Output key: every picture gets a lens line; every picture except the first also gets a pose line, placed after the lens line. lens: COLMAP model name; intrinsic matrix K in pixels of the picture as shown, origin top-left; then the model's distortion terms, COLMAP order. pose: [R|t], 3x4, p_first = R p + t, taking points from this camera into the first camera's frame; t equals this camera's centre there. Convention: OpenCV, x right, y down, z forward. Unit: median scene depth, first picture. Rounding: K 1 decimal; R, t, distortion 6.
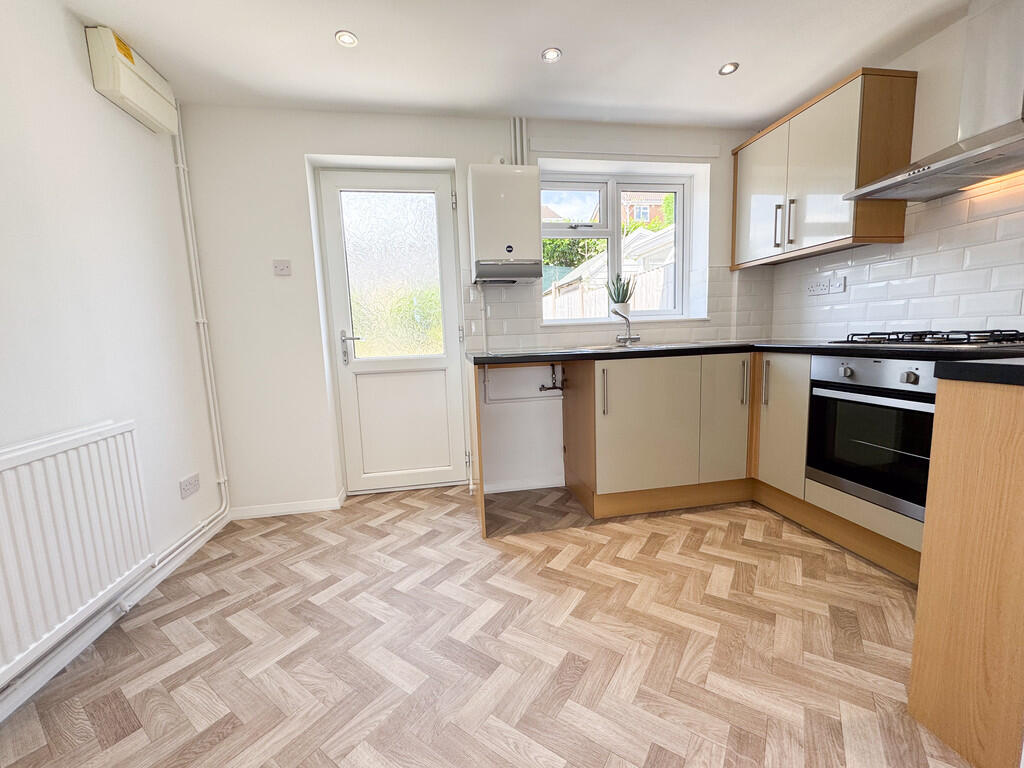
lens RADIAL K [[410.0, 0, 512.0], [0, 410.0, 386.4], [0, 0, 1]] dist [-0.002447, 0.000500]
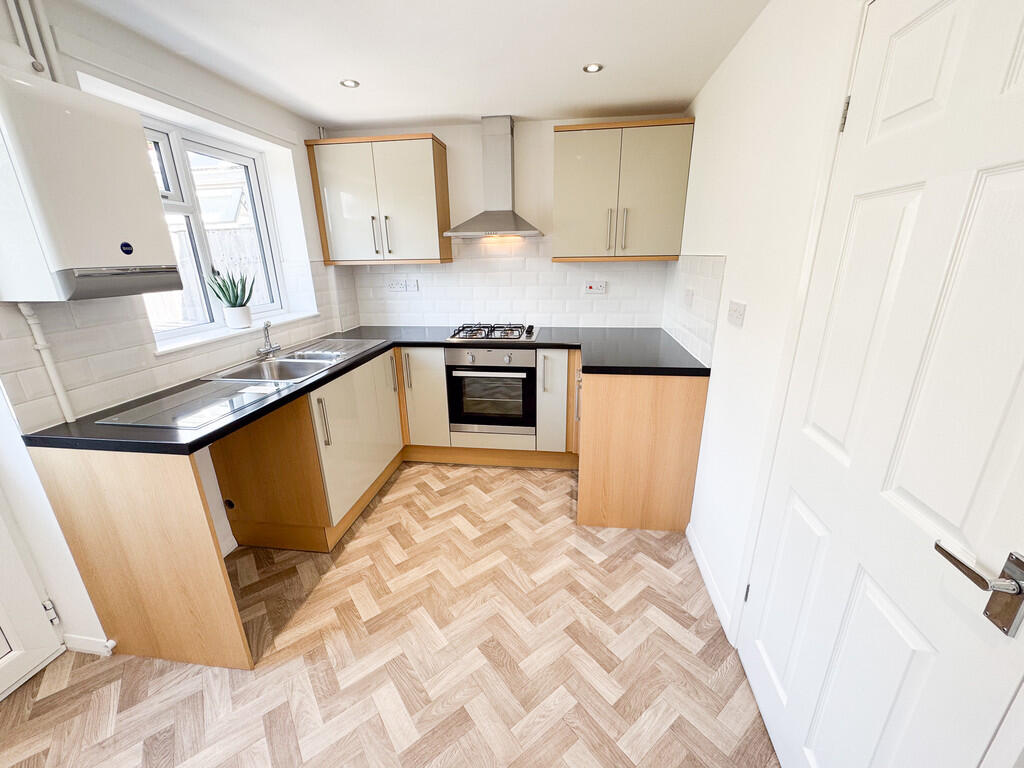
lens RADIAL K [[410.0, 0, 513.1], [0, 410.0, 385.4], [0, 0, 1]] dist [-0.002447, 0.000500]
pose [[0.300105, -0.258558, 0.918197, -0.507684], [0.122842, 0.965025, 0.231595, -0.246259], [-0.945964, 0.043290, 0.321370, 0.333835]]
